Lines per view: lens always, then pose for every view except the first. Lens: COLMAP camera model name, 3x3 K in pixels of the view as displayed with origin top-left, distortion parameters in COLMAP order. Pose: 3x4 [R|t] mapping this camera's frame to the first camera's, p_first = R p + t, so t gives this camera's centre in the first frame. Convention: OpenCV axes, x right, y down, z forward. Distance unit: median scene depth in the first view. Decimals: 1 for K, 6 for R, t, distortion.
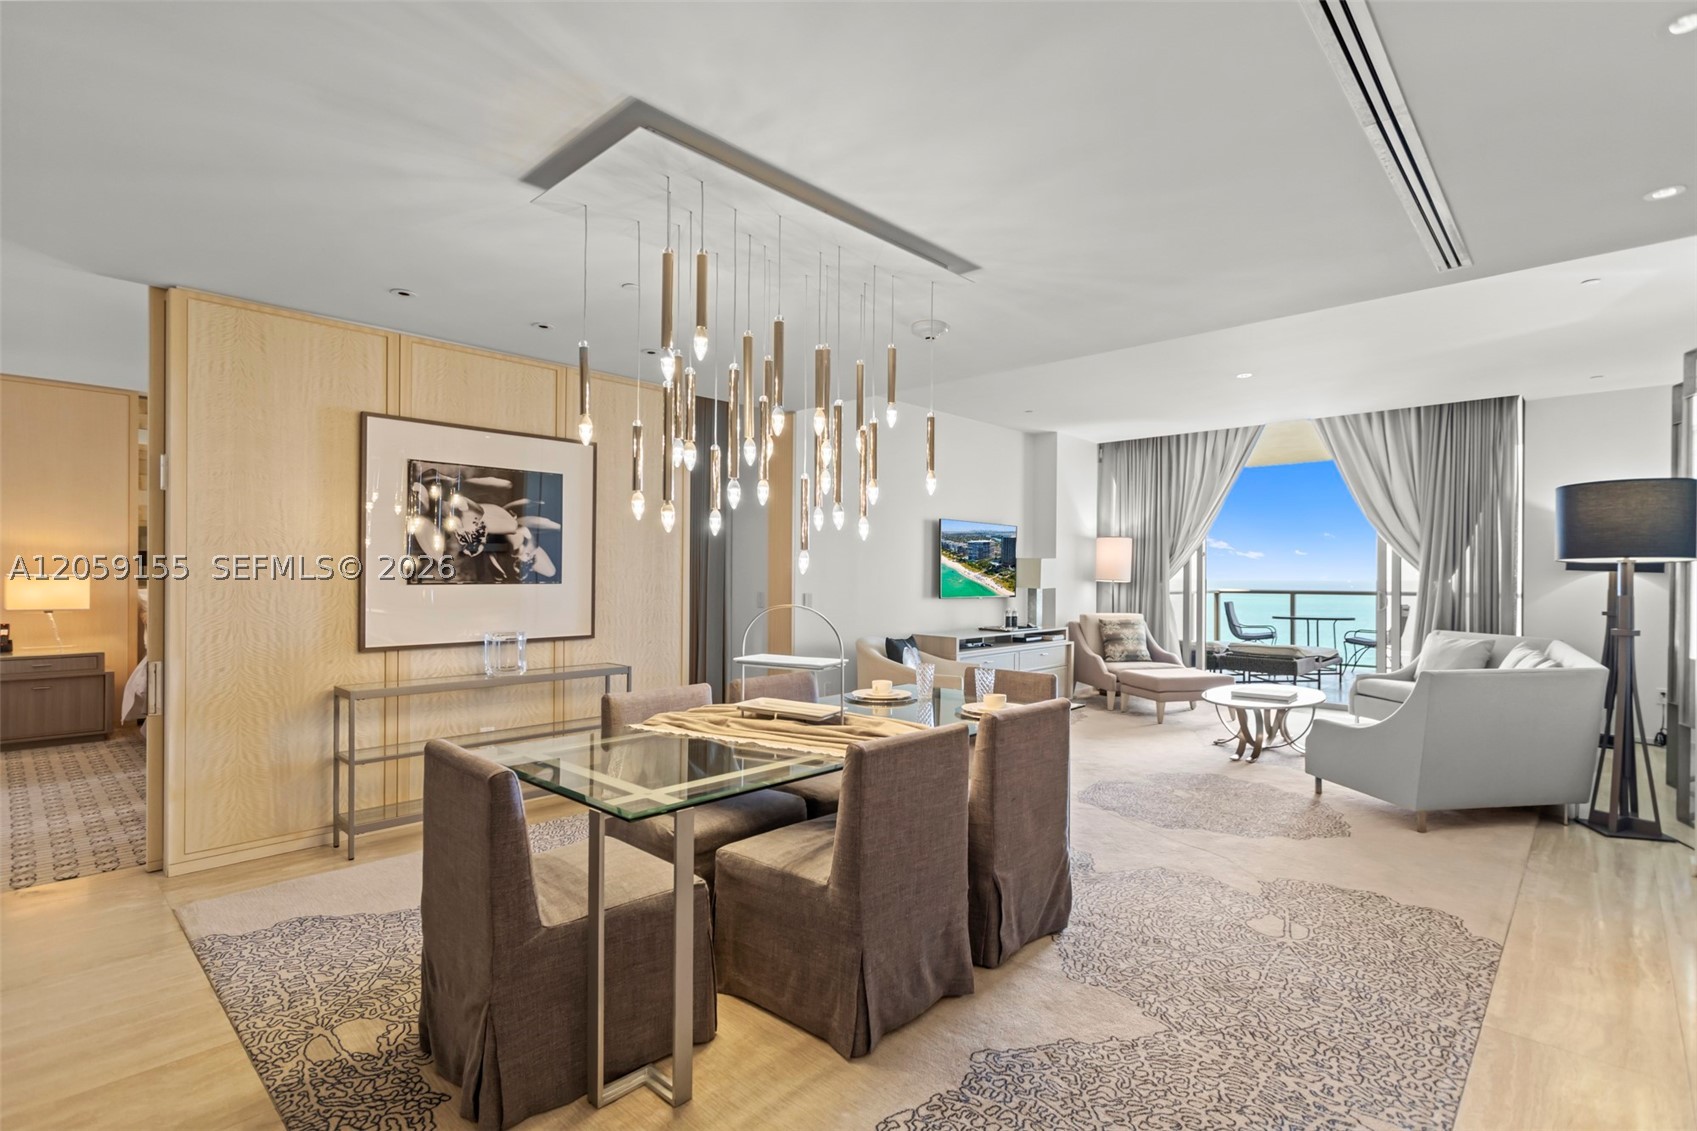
lens RADIAL K [[805.7, 0, 842.6], [0, 805.7, 574.2], [0, 0, 1]] dist [0.001710, -0.000054]
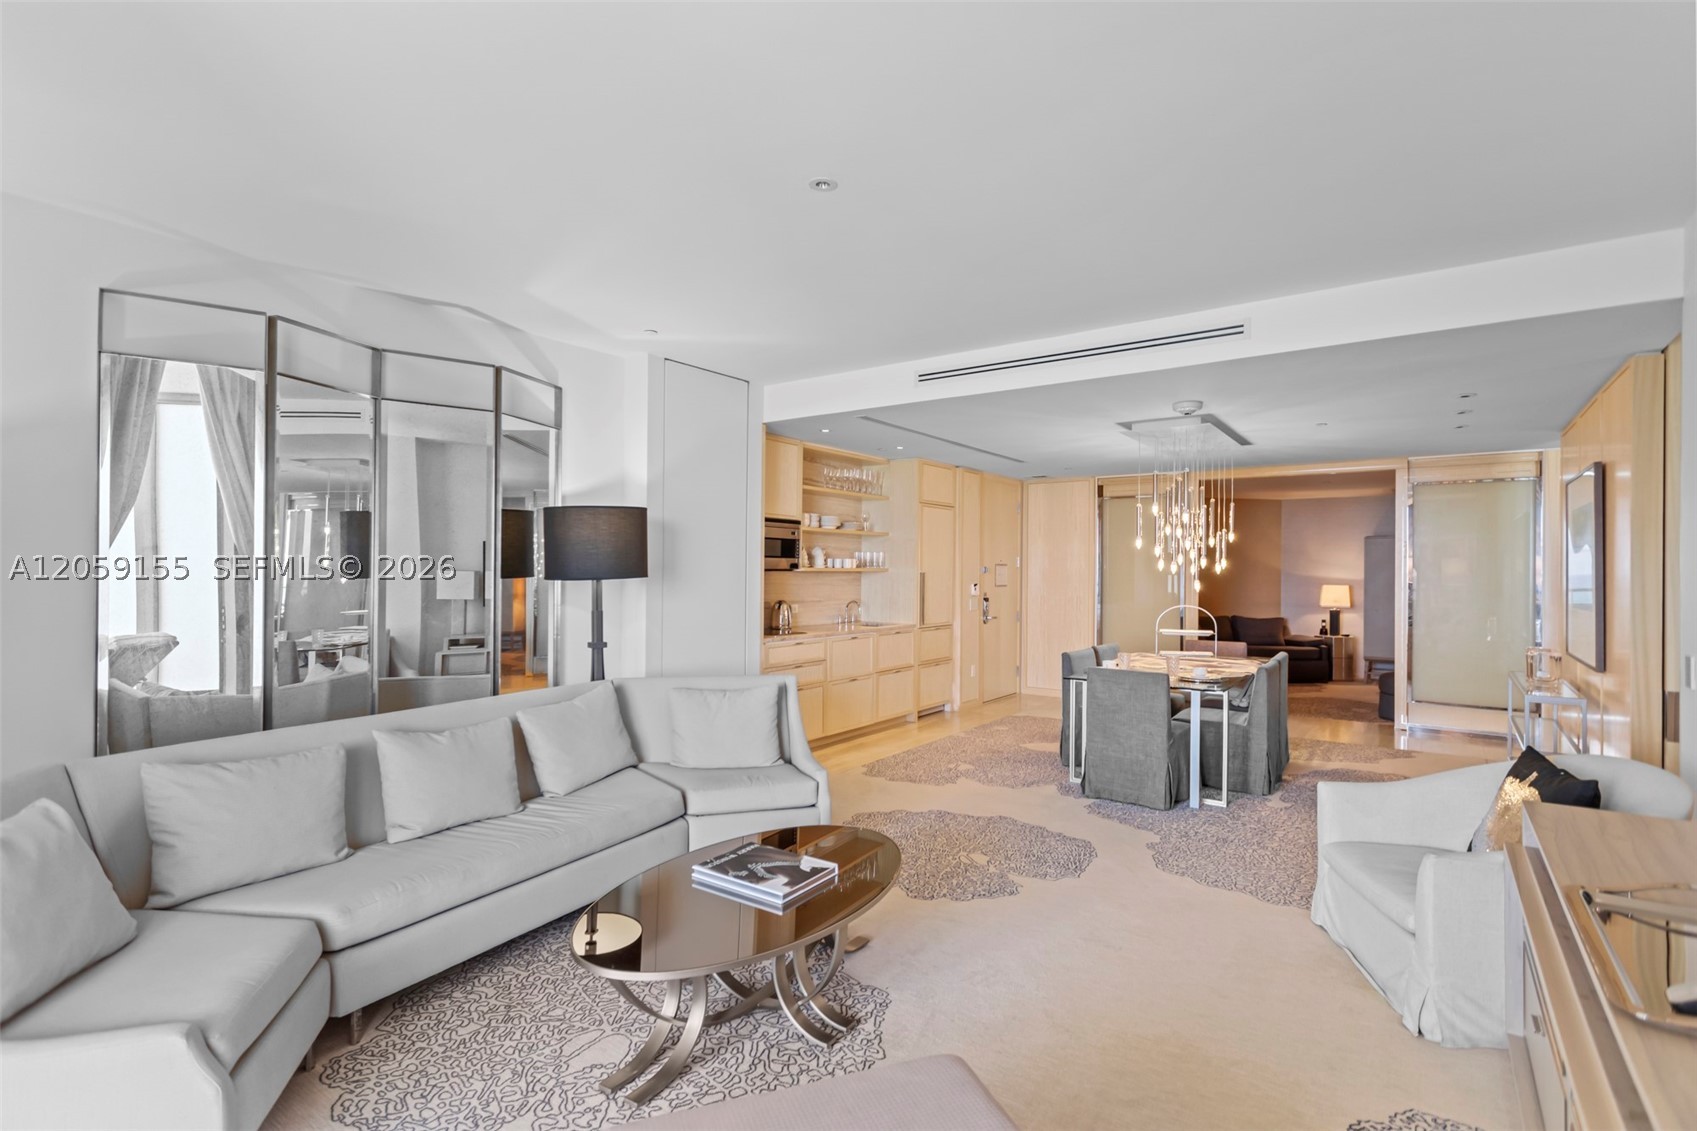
lens RADIAL K [[802.7, 0, 847.0], [0, 802.7, 561.2], [0, 0, 1]] dist [-0.002331, -0.000065]
pose [[-0.991324, -0.013595, -0.130738, 0.742228], [-0.012290, 0.999866, -0.010786, -0.029566], [0.130867, -0.009086, -0.991358, 2.005907]]
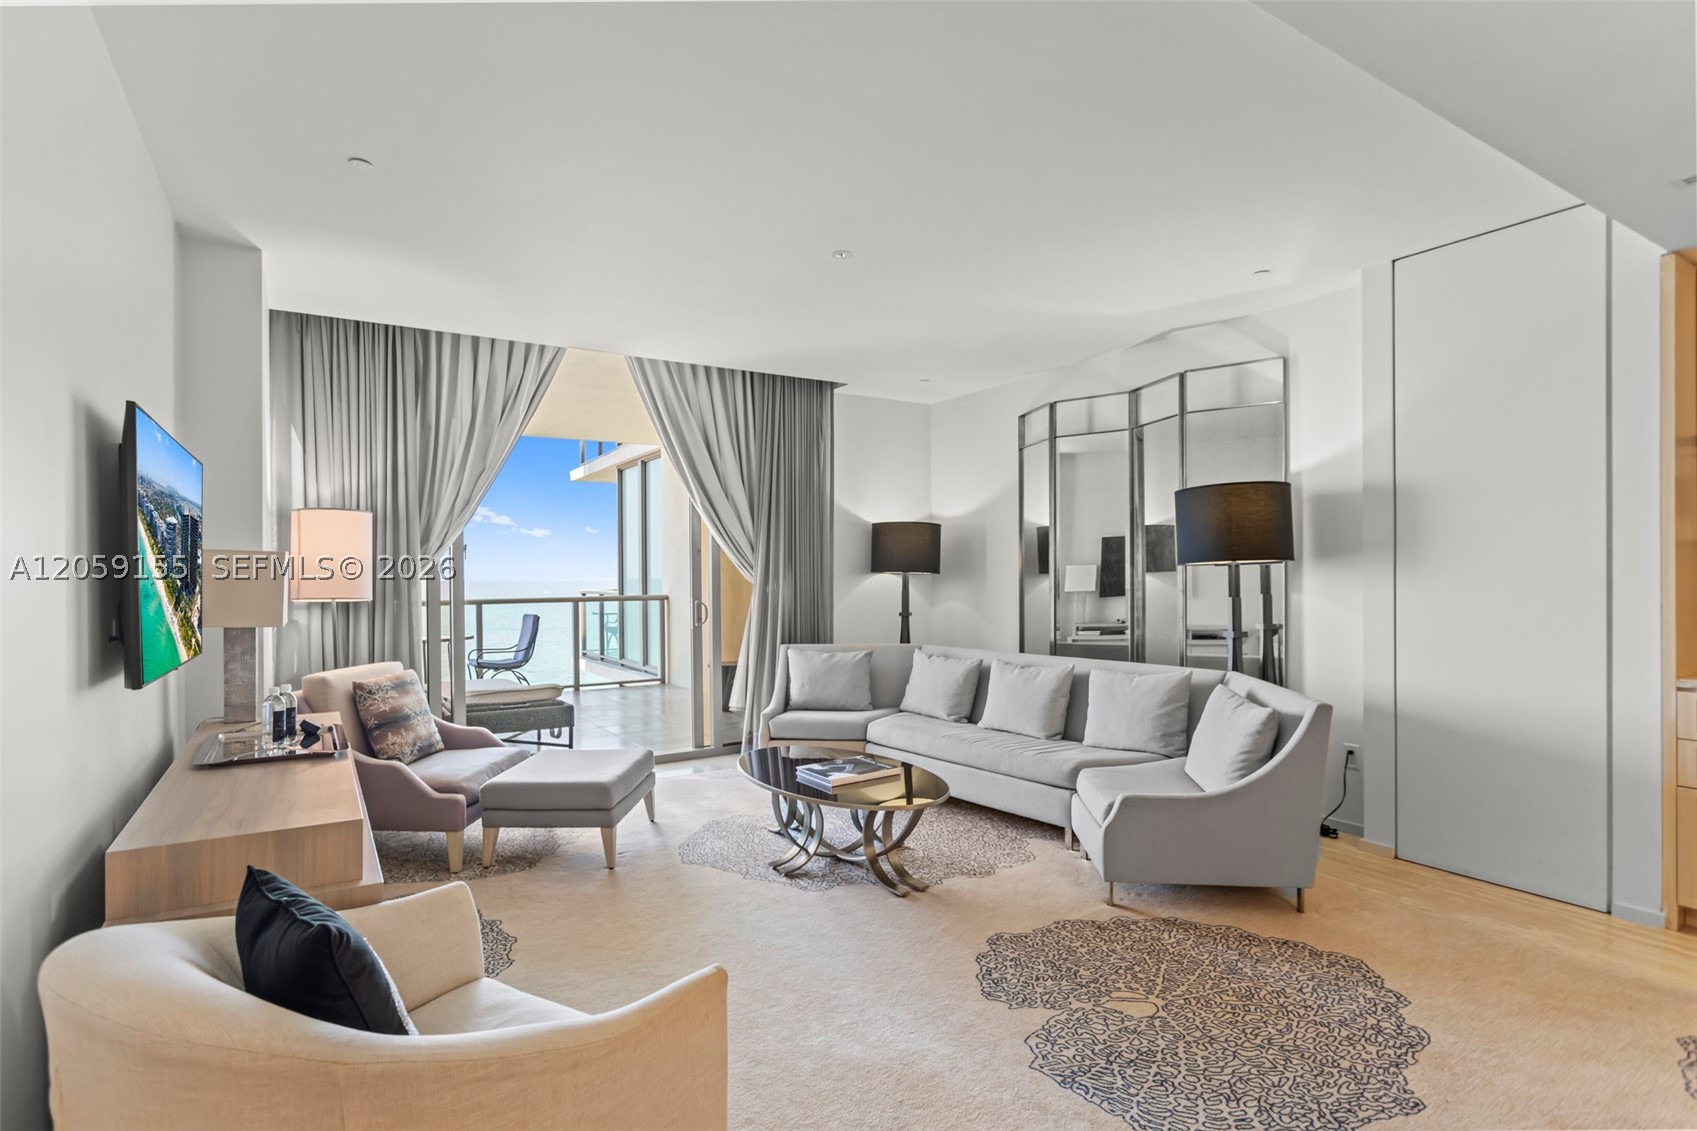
lens RADIAL K [[846.7, 0, 841.4], [0, 846.7, 577.0], [0, 0, 1]] dist [-0.006815, 0.000110]
pose [[0.250056, -0.011590, 0.968162, -0.165204], [0.011150, 0.999897, 0.009090, -0.013567], [-0.968167, 0.008522, 0.250160, 1.153352]]
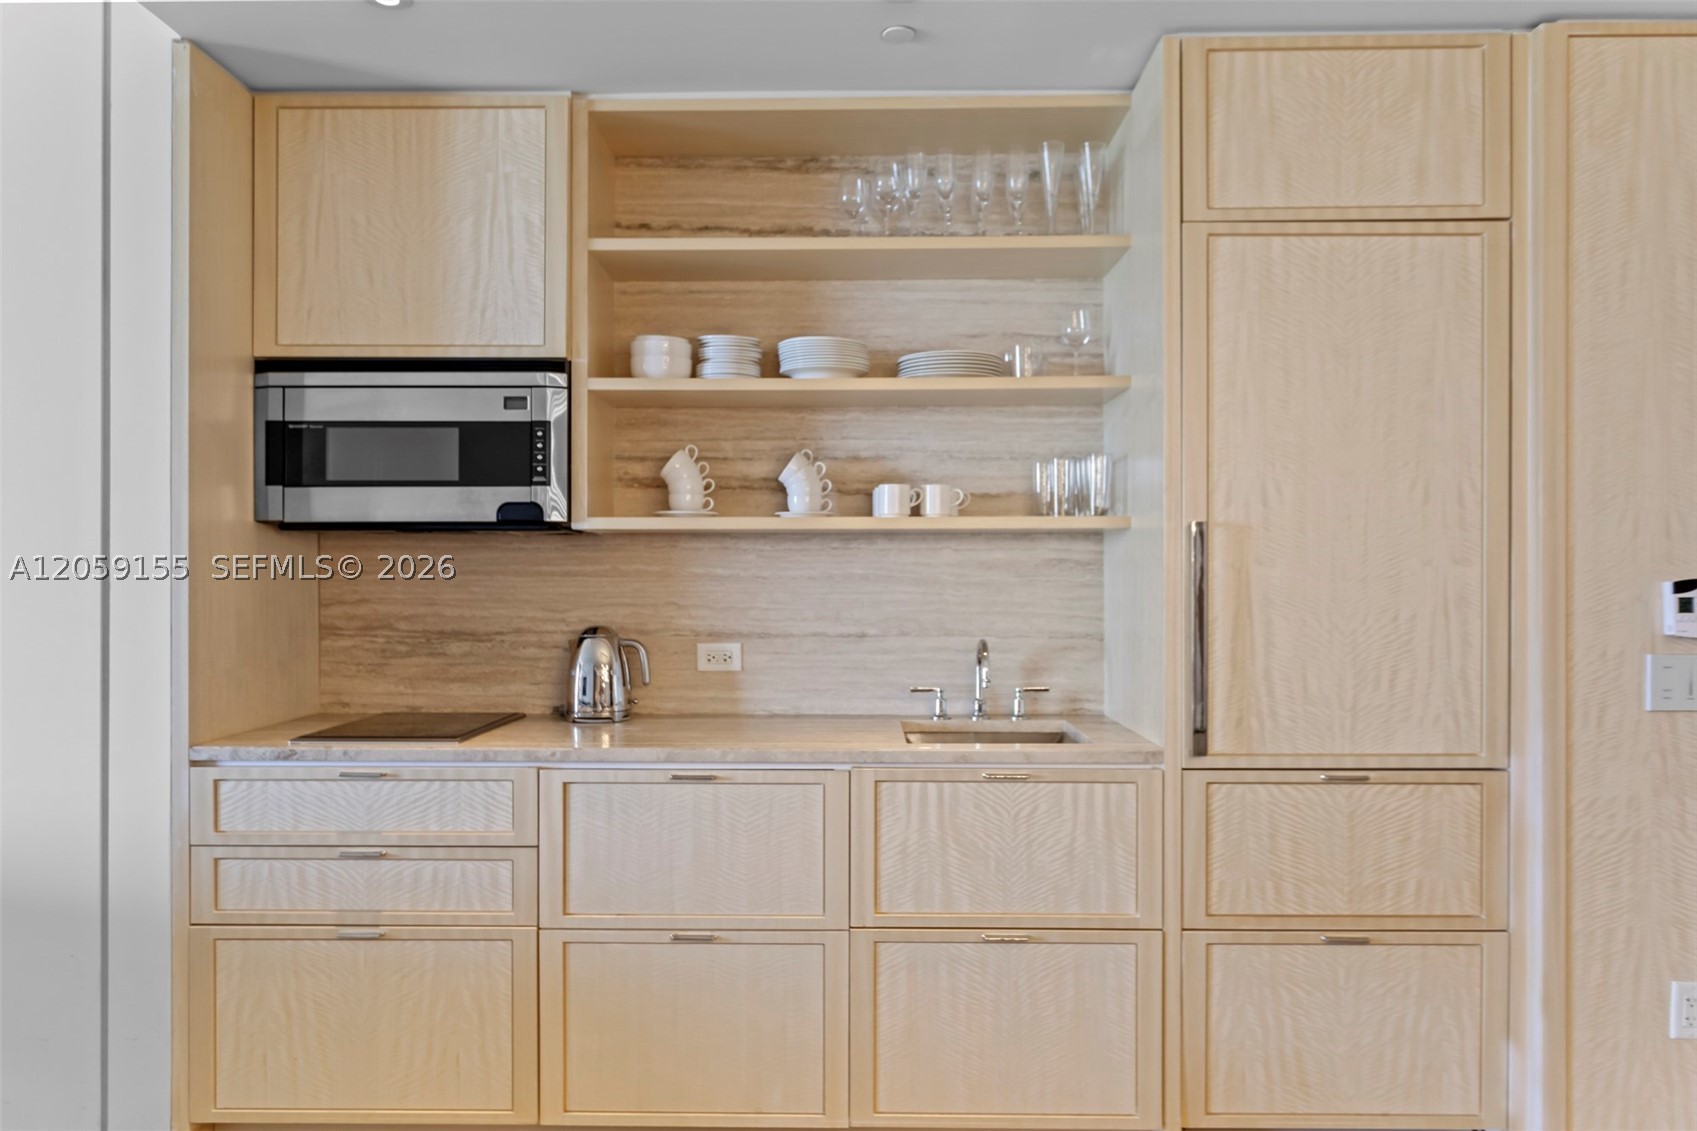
lens RADIAL K [[1189.0, 0, 844.0], [0, 1189.0, 575.2], [0, 0, 1]] dist [-0.002345, 0.000833]
pose [[-0.675555, -0.003977, 0.737299, 0.028018], [-0.002577, 0.999992, 0.003033, -0.003040], [-0.737305, 0.000149, -0.675560, 0.811282]]
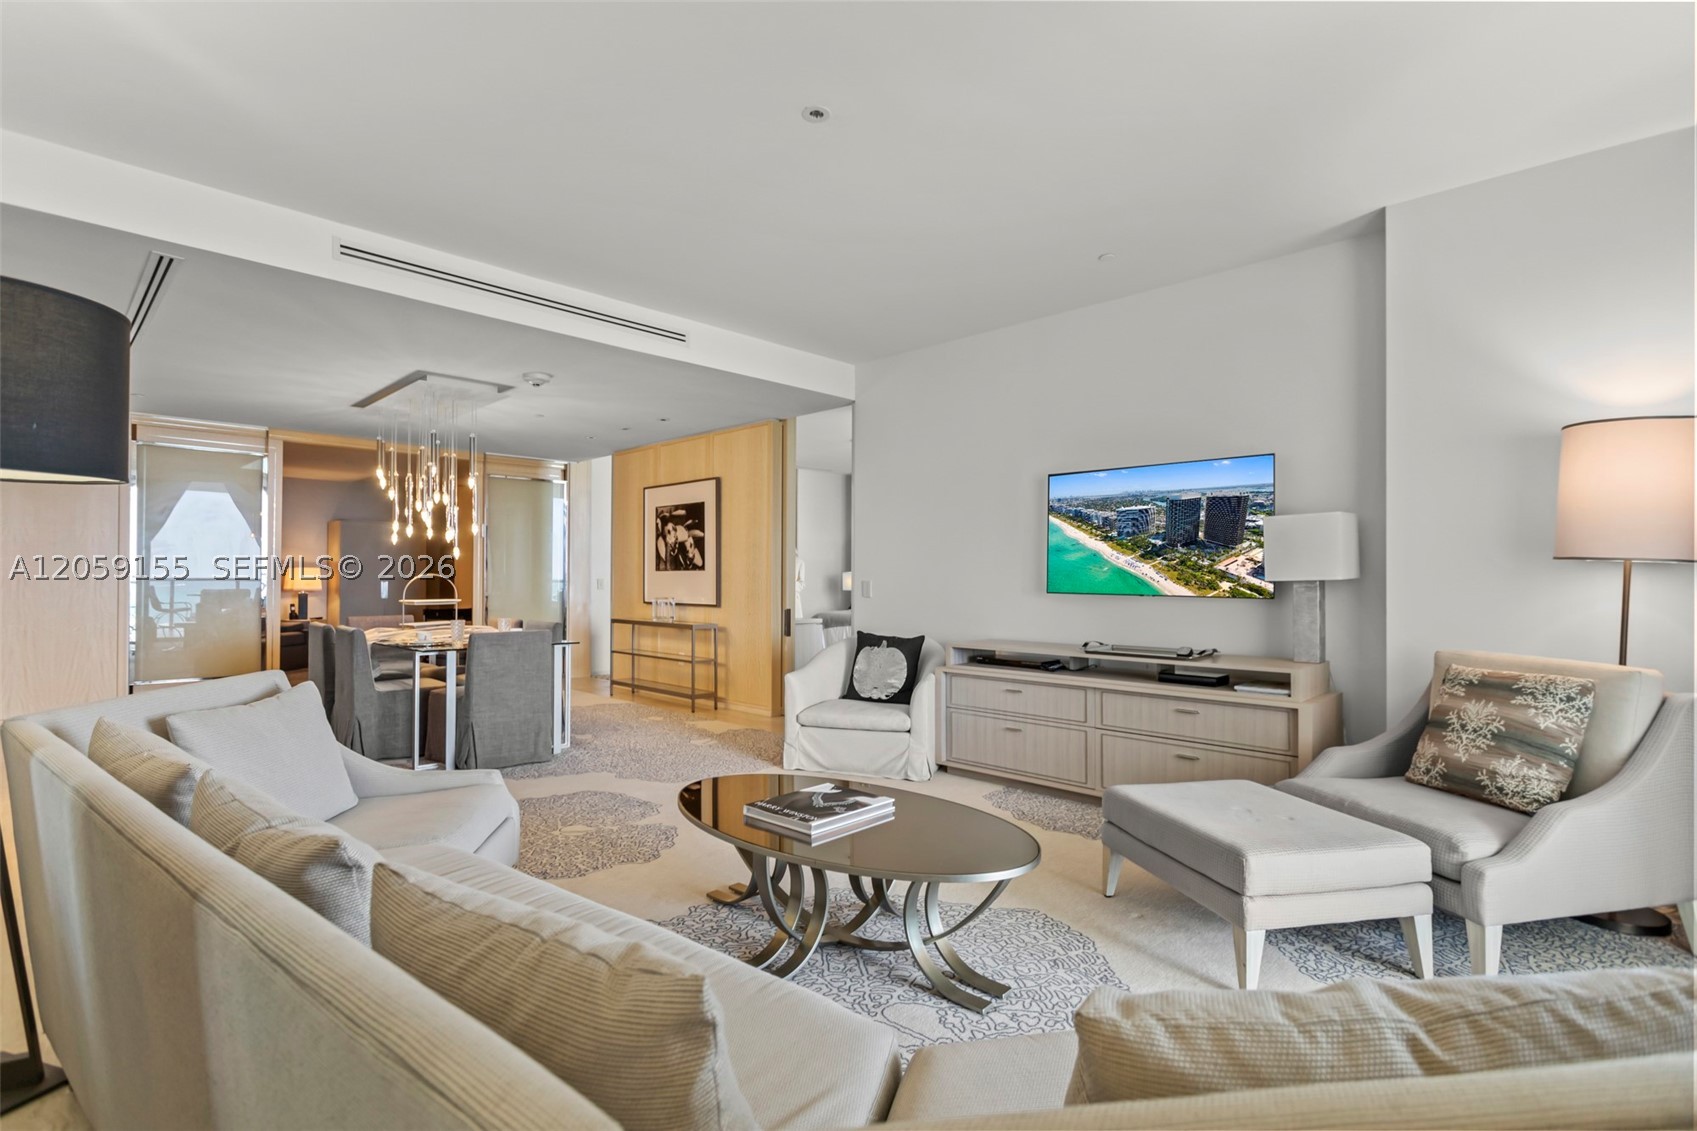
lens RADIAL K [[804.4, 0, 842.7], [0, 804.4, 572.5], [0, 0, 1]] dist [0.000010, 0.000100]
pose [[-0.020515, -0.014985, -0.999677, 1.319451], [-0.006620, 0.999868, -0.014852, 0.039770], [0.999768, 0.006314, -0.020612, 1.404203]]
